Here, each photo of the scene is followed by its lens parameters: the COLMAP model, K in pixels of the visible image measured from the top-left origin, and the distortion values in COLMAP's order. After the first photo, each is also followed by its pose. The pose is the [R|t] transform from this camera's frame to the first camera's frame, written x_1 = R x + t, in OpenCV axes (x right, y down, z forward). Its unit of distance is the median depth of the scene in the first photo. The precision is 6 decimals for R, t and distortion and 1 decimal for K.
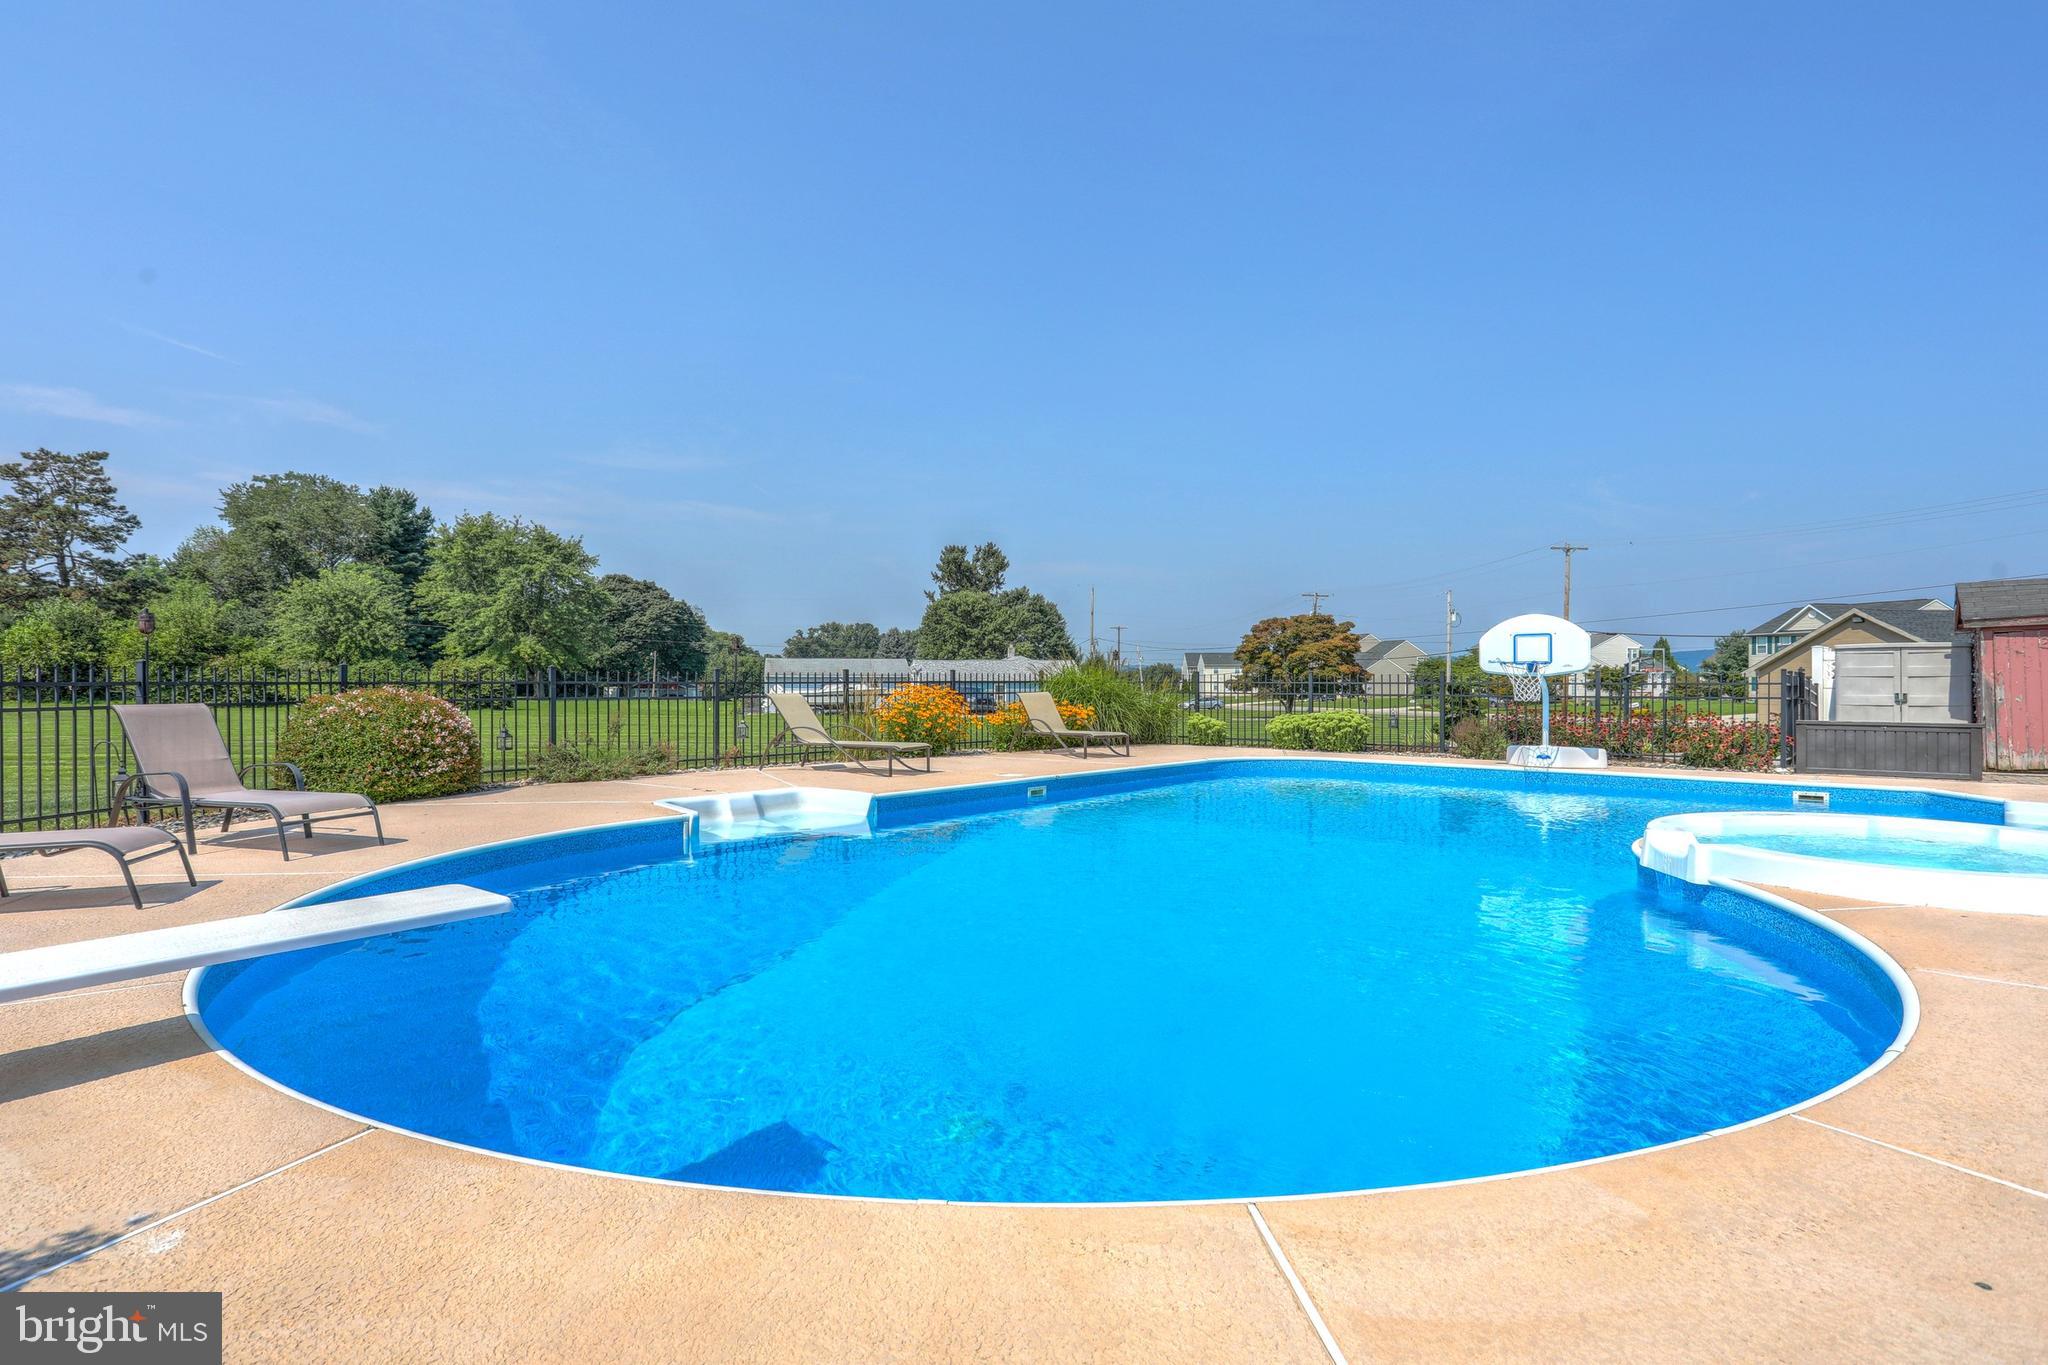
lens RADIAL K [[1078.0, 0, 1026.4], [0, 1078.0, 678.2], [0, 0, 1]] dist [0.000749, 0.001807]
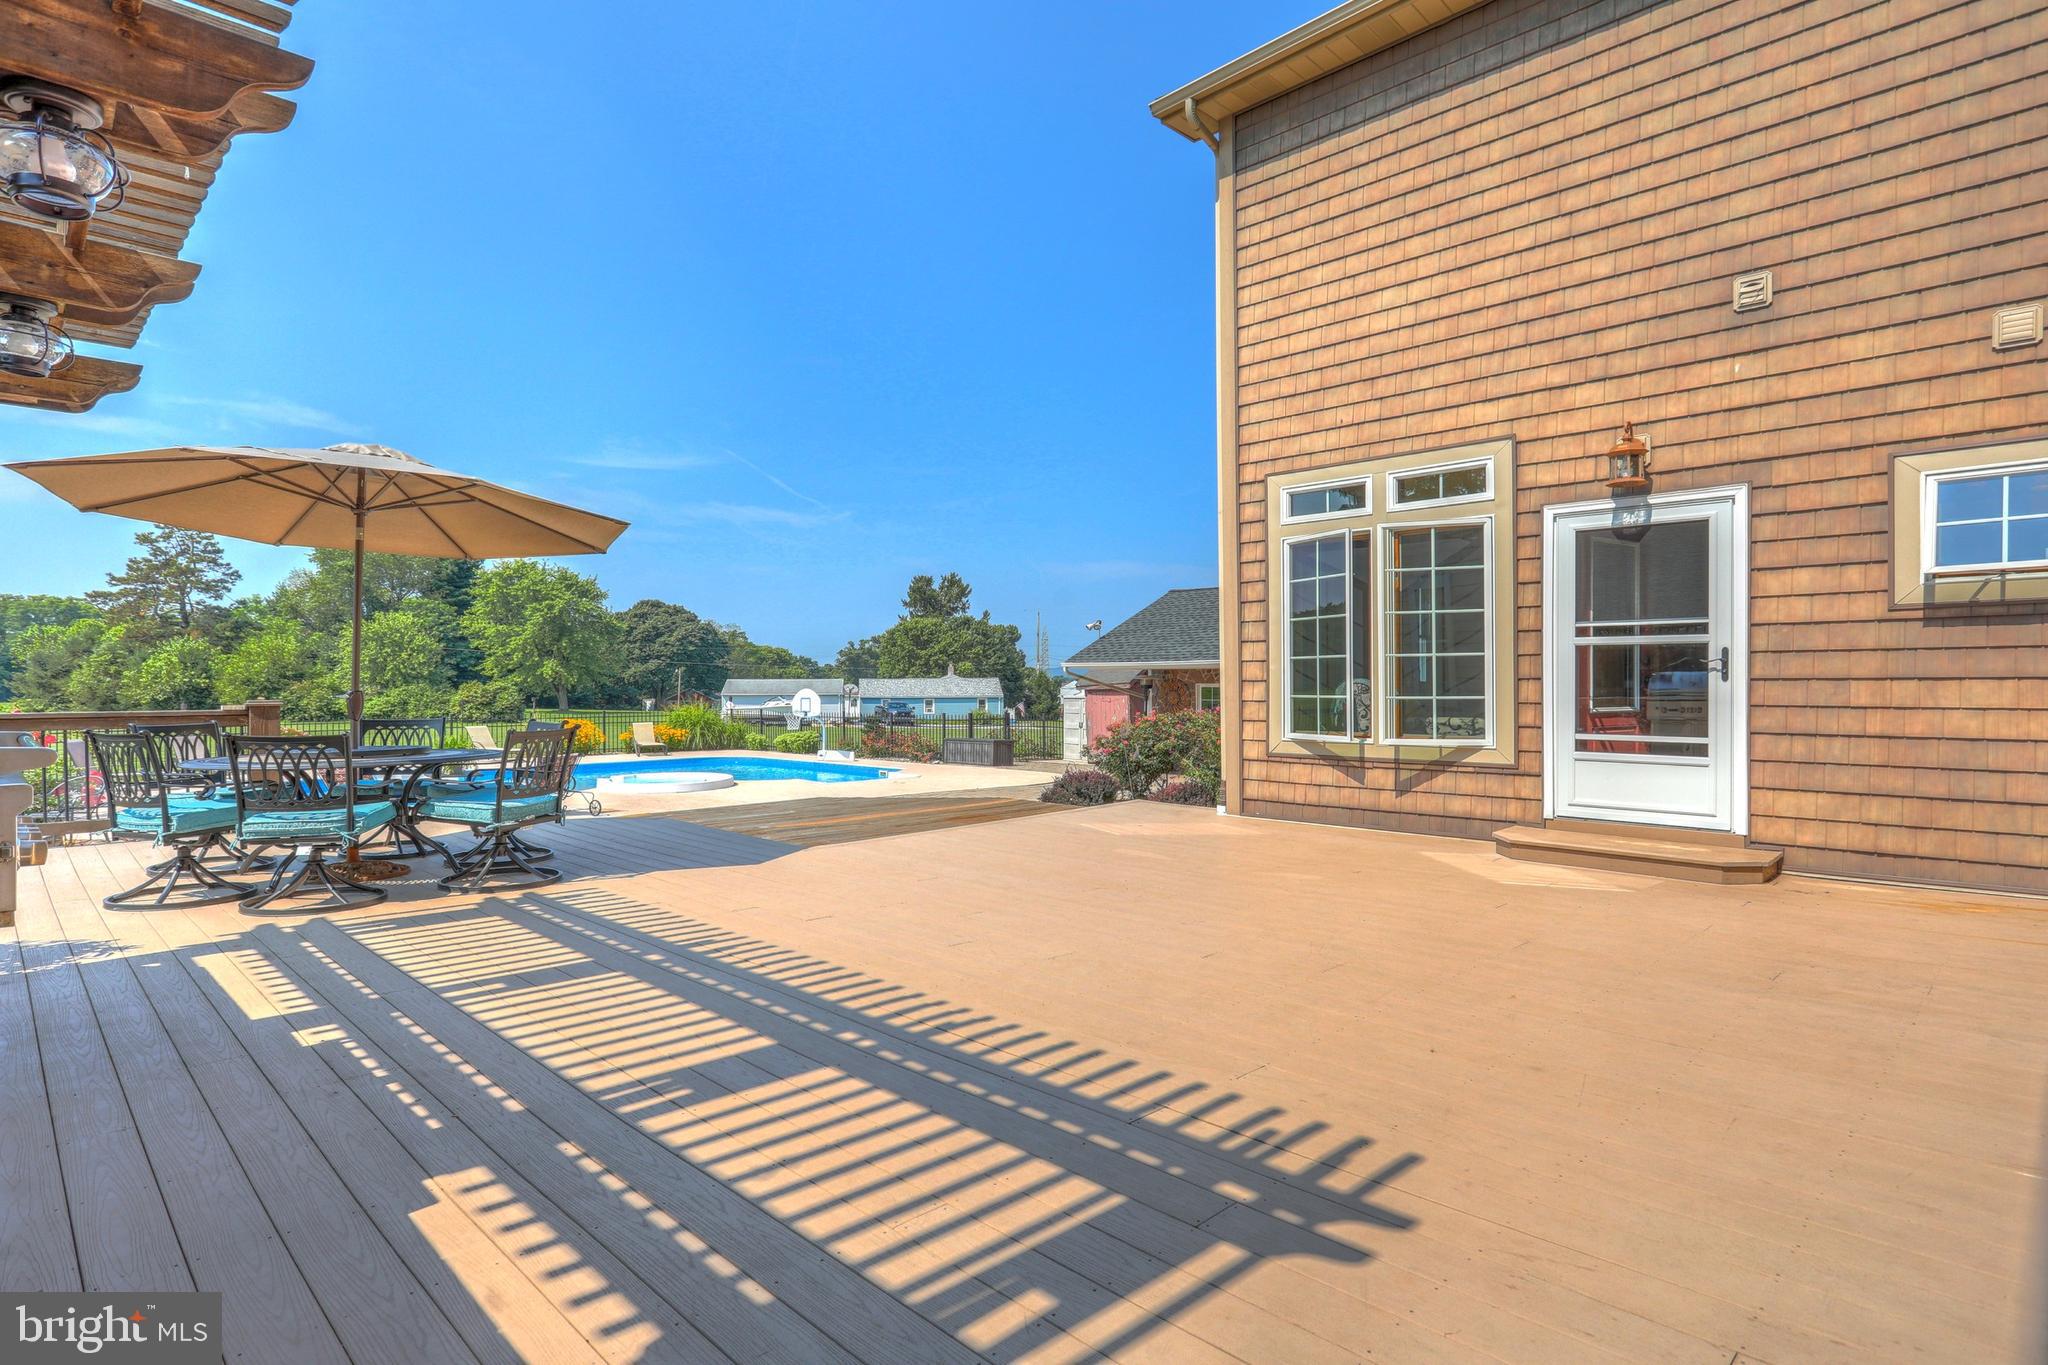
lens RADIAL K [[1078.0, 0, 1028.2], [0, 1078.0, 684.2], [0, 0, 1]] dist [0.000749, 0.001807]
pose [[0.997478, -0.004384, -0.070835, 0.155211], [0.004398, 0.999990, 0.000034, -0.009722], [0.070835, -0.000345, 0.997488, -0.162869]]
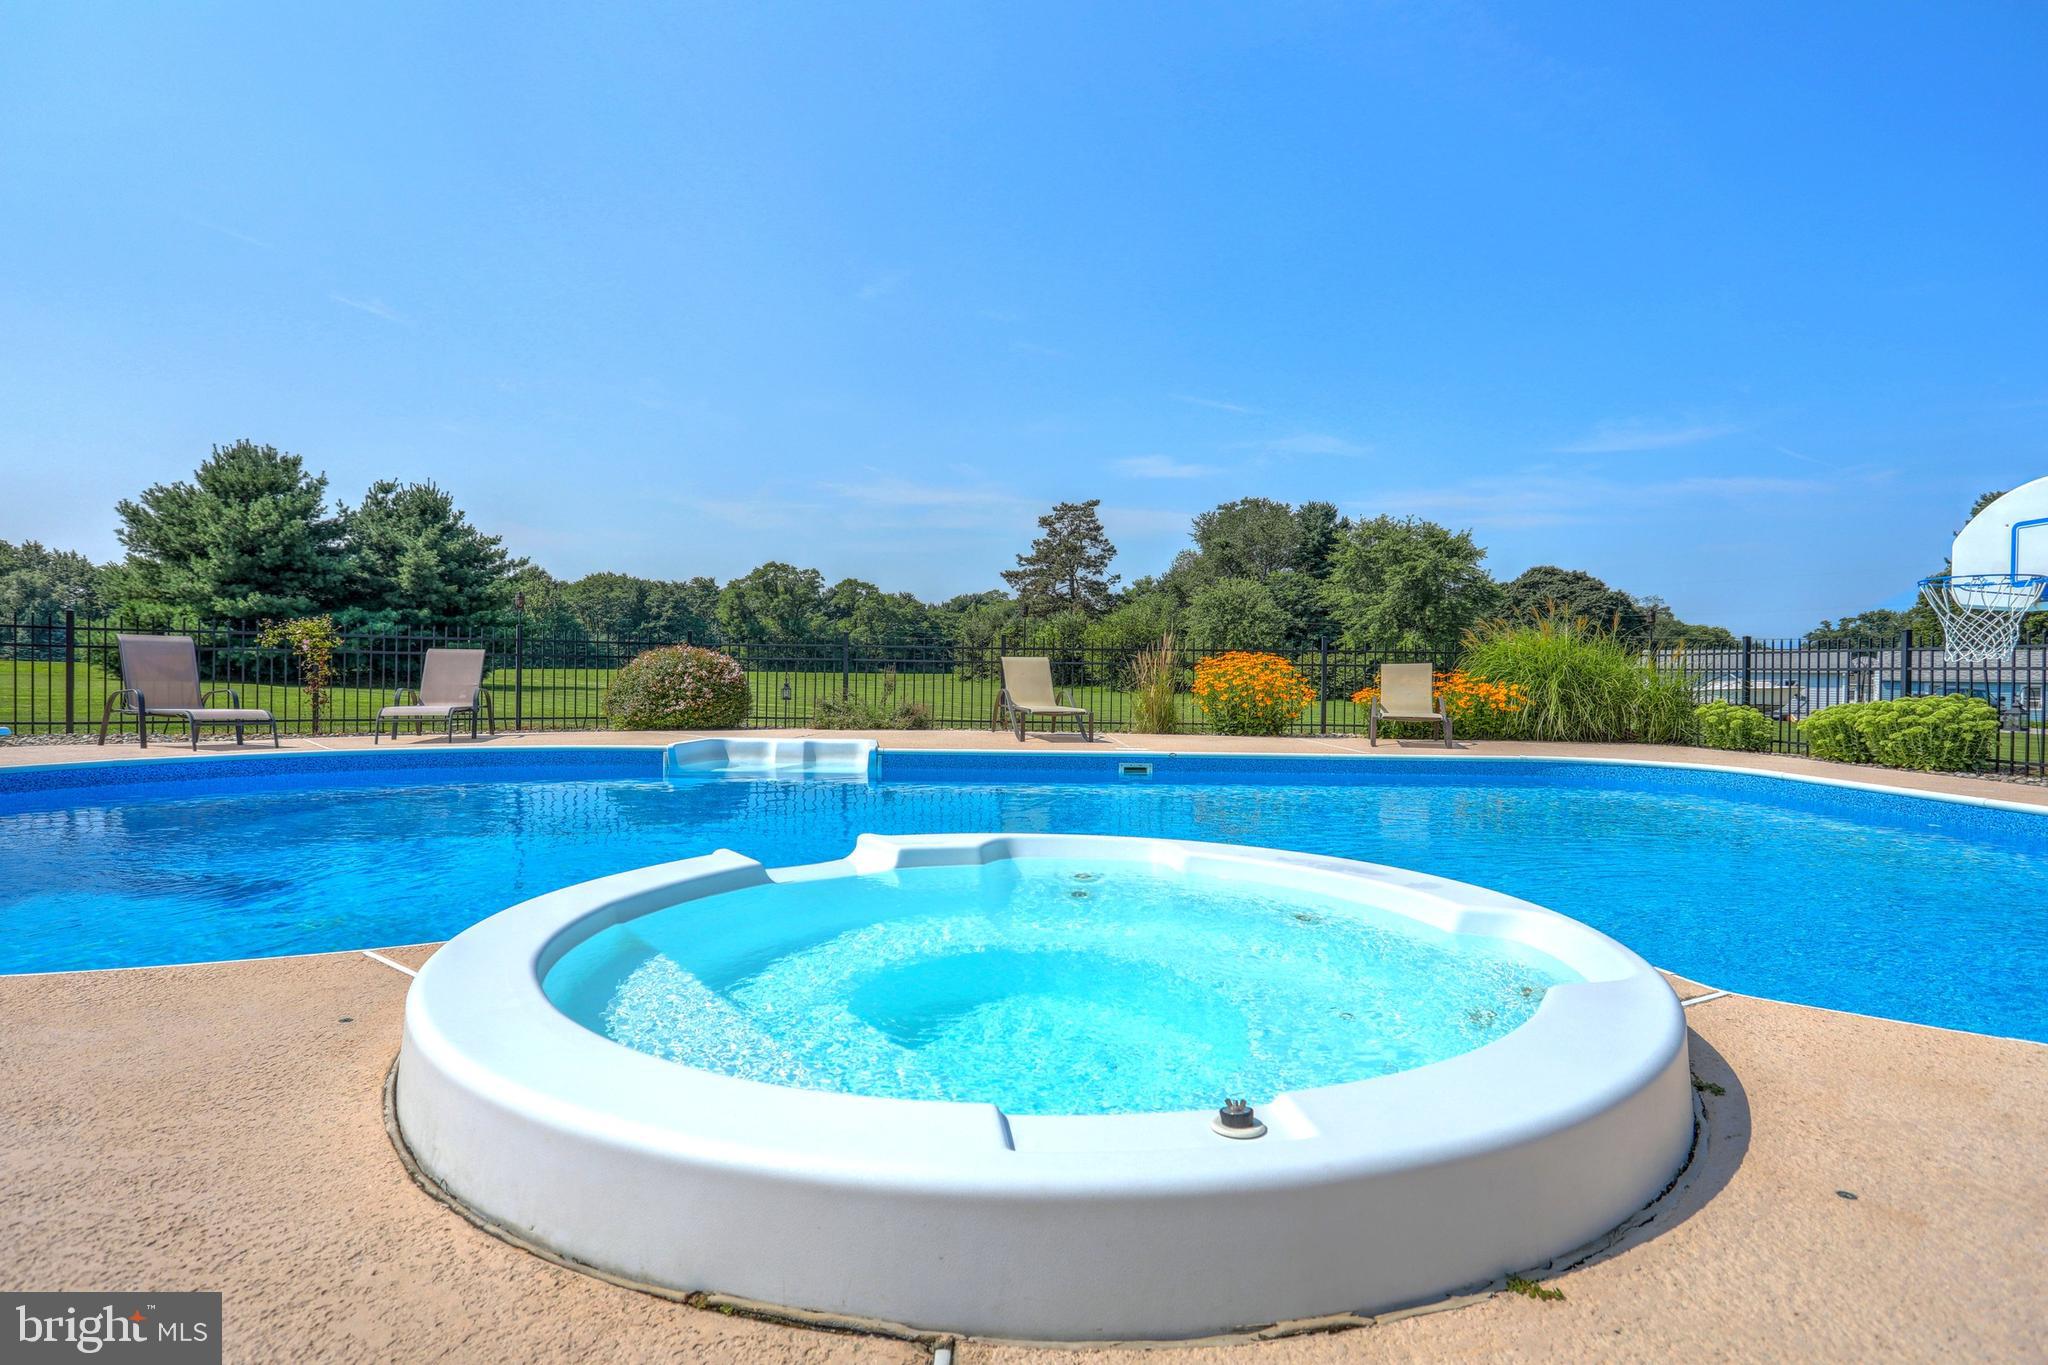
lens RADIAL K [[1078.0, 0, 1010.8], [0, 1078.0, 681.8], [0, 0, 1]] dist [0.000749, 0.001807]
pose [[0.641541, 0.012432, -0.766988, 0.078500], [-0.010239, 0.999918, 0.007643, 0.004400], [0.767020, 0.002949, 0.641616, 0.053137]]
